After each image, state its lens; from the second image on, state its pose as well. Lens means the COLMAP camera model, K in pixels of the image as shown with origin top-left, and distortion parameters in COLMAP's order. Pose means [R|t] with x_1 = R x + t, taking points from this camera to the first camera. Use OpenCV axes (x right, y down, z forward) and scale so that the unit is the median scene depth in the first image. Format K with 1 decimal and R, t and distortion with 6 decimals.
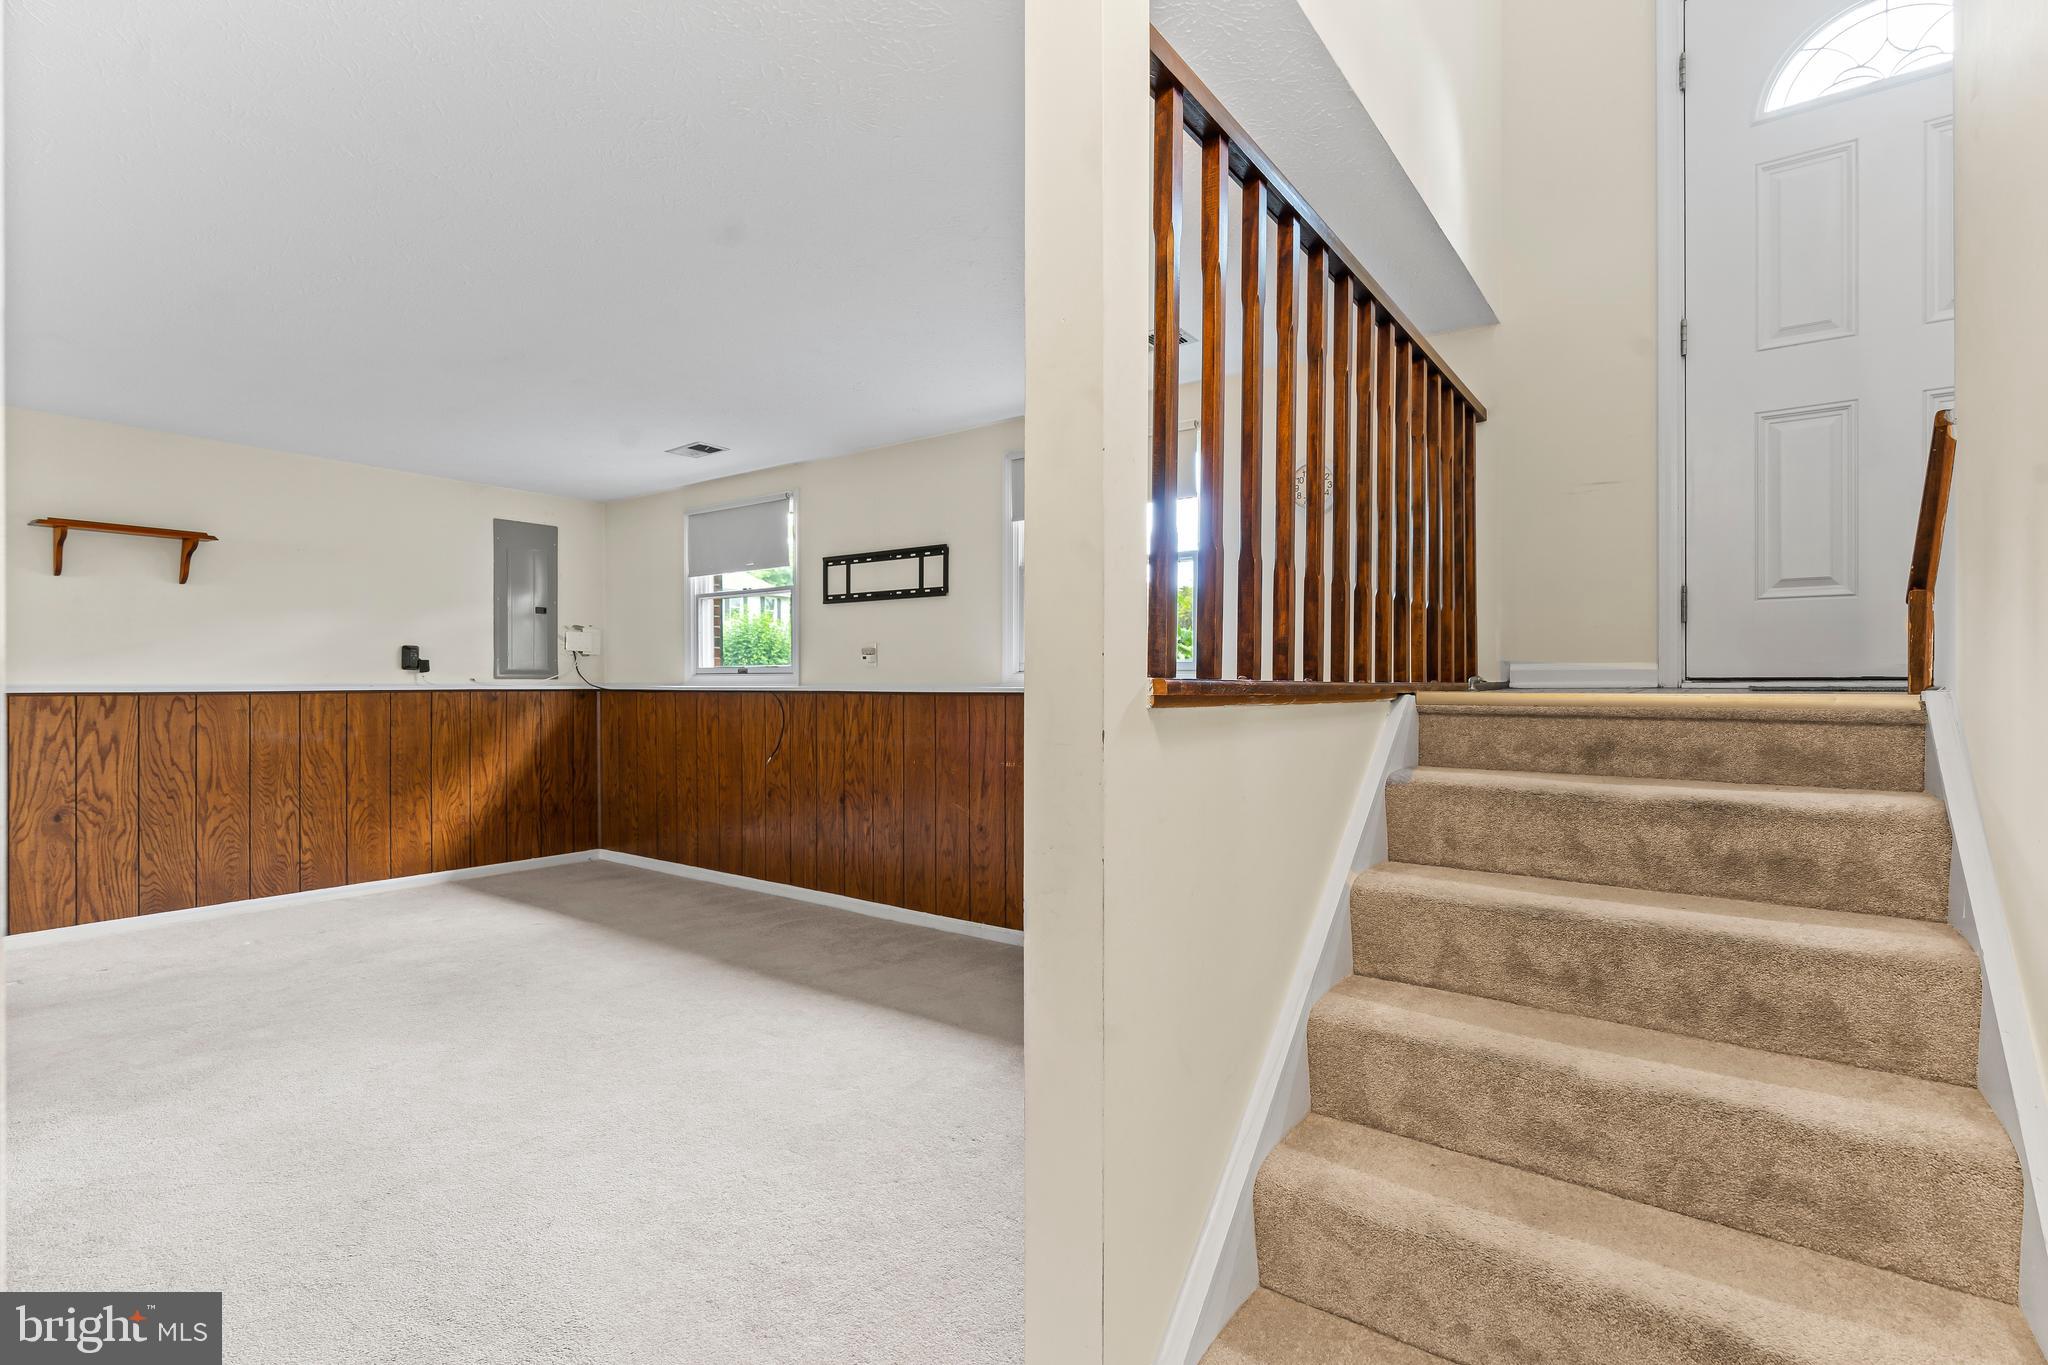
lens RADIAL K [[971.6, 0, 1026.2], [0, 971.6, 682.0], [0, 0, 1]] dist [-0.001636, -0.000735]
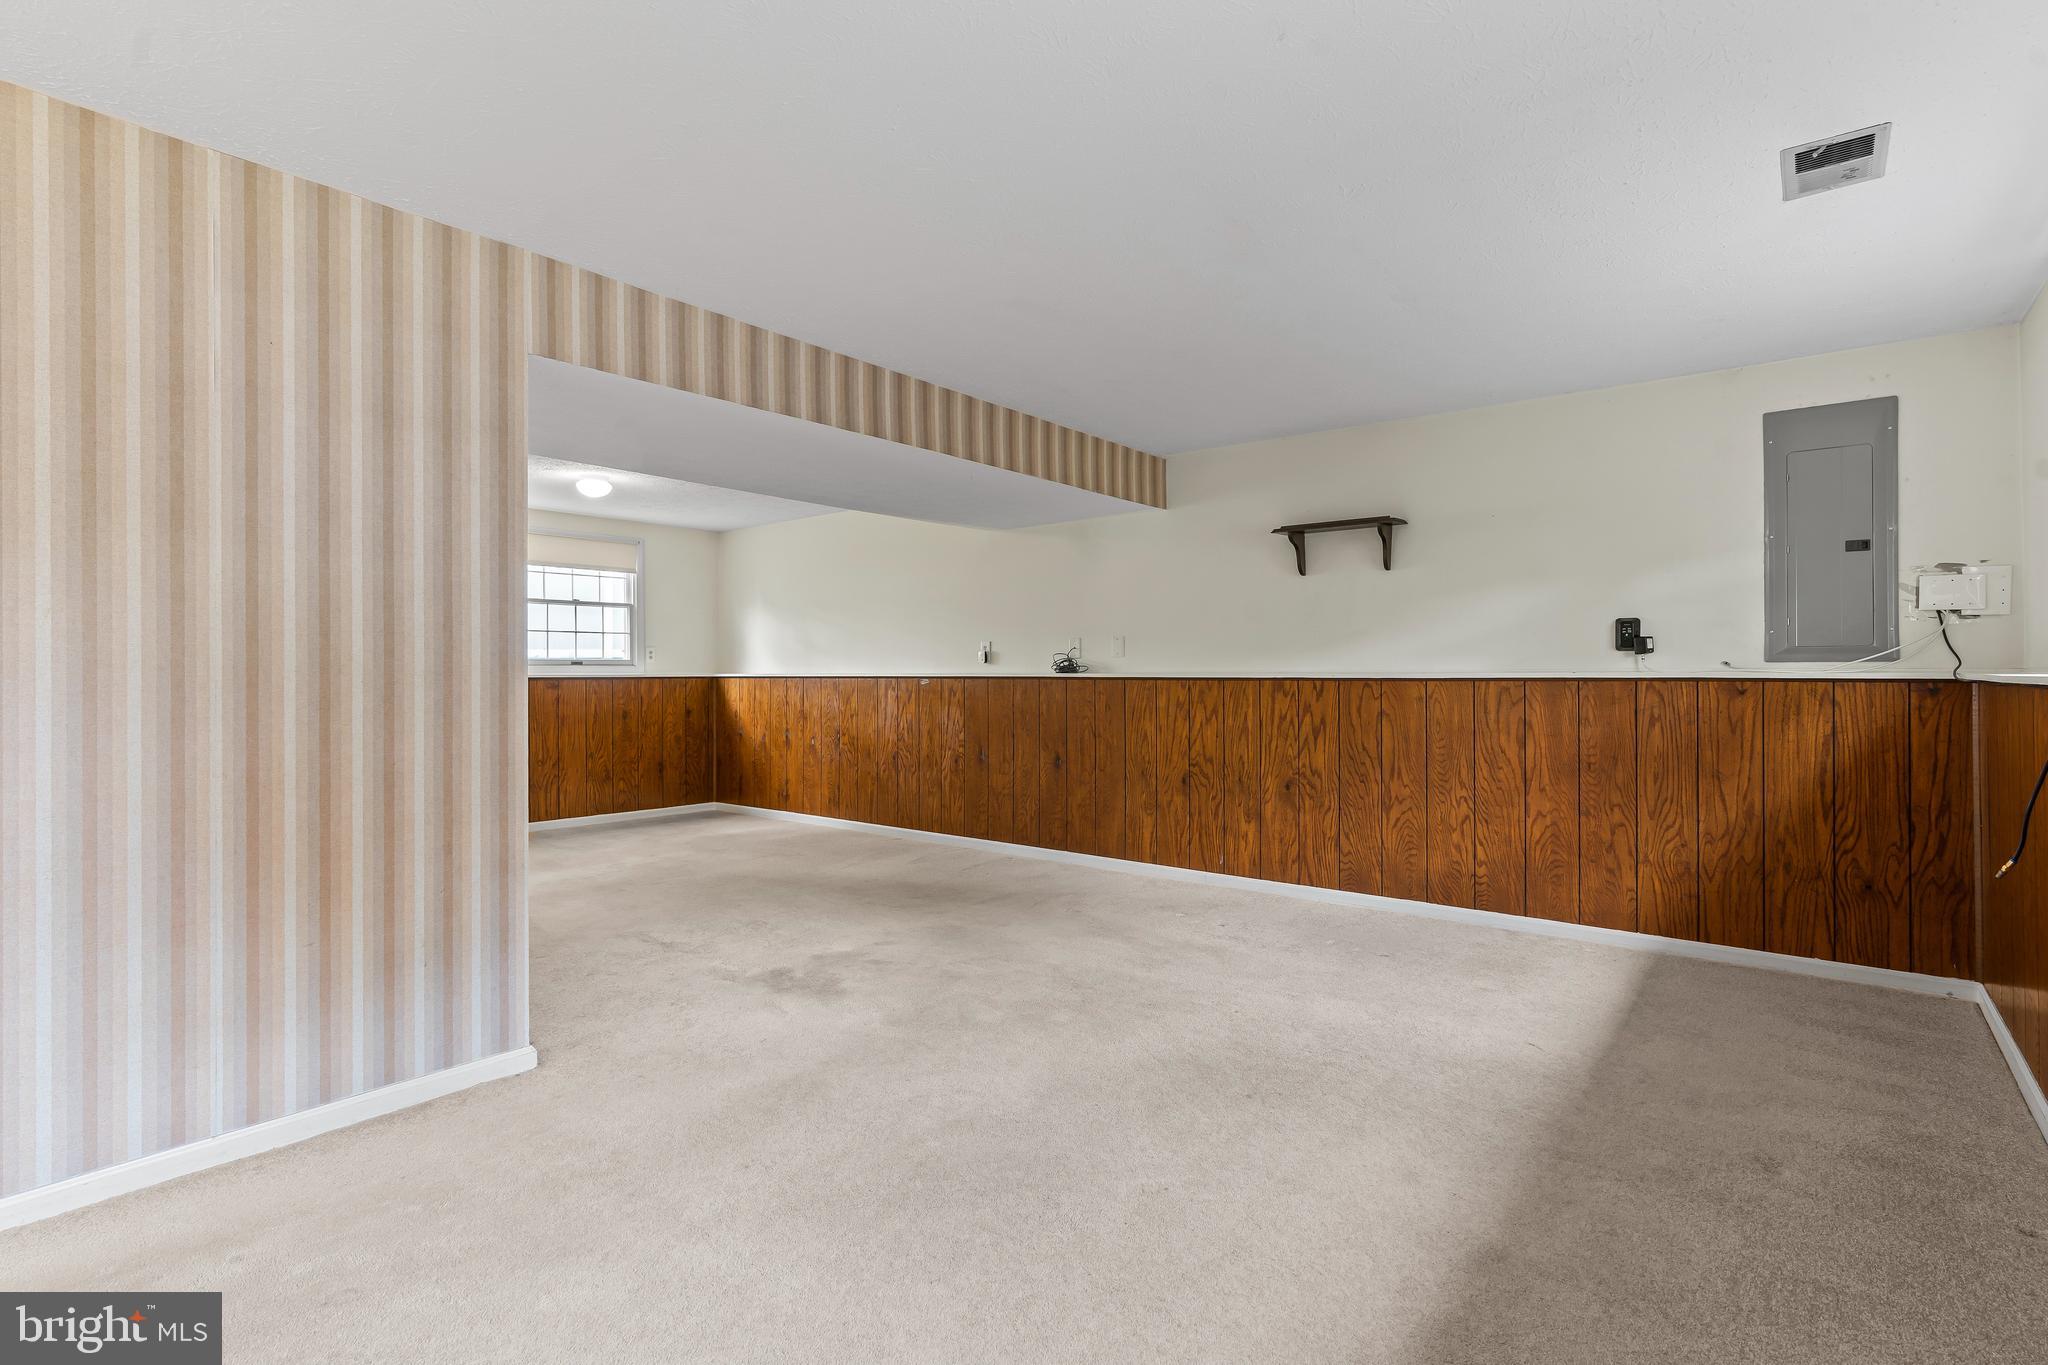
lens RADIAL K [[971.6, 0, 1030.5], [0, 971.6, 666.0], [0, 0, 1]] dist [-0.001636, -0.000735]
pose [[-0.046729, -0.004139, -0.998899, 0.132907], [0.002565, 0.999988, -0.004263, 0.001128], [0.998904, -0.002761, -0.046718, 0.607415]]
